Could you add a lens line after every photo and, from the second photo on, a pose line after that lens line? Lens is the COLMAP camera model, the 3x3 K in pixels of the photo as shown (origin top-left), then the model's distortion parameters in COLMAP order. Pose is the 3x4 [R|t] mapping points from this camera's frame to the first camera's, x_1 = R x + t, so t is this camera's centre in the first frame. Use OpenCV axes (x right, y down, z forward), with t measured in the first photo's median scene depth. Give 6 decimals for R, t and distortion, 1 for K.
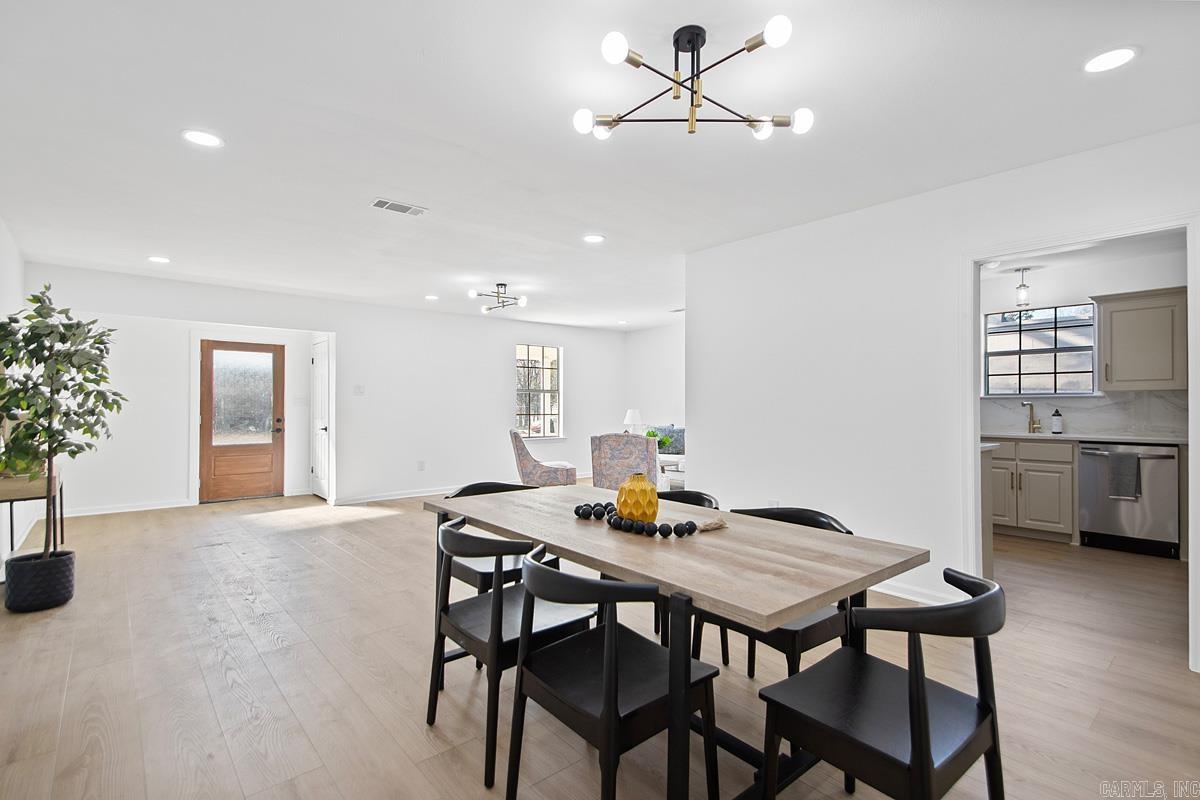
lens RADIAL K [[563.0, 0, 598.6], [0, 563.0, 399.1], [0, 0, 1]] dist [0.002558, -0.002248]
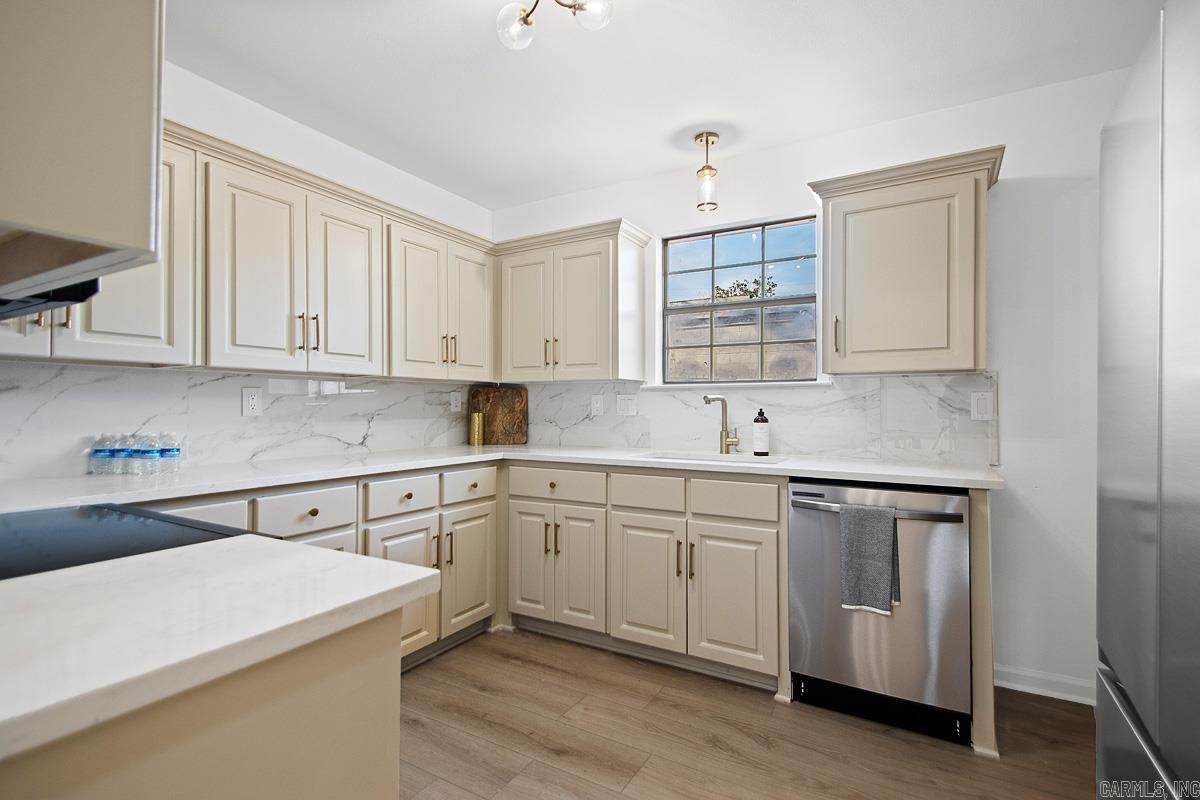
lens RADIAL K [[563.0, 0, 603.9], [0, 563.0, 396.2], [0, 0, 1]] dist [0.002558, -0.002248]
pose [[0.943685, 0.004615, 0.330813, 0.541738], [-0.003382, 0.999985, -0.004301, 0.009647], [-0.330828, 0.002940, 0.943686, 0.598193]]
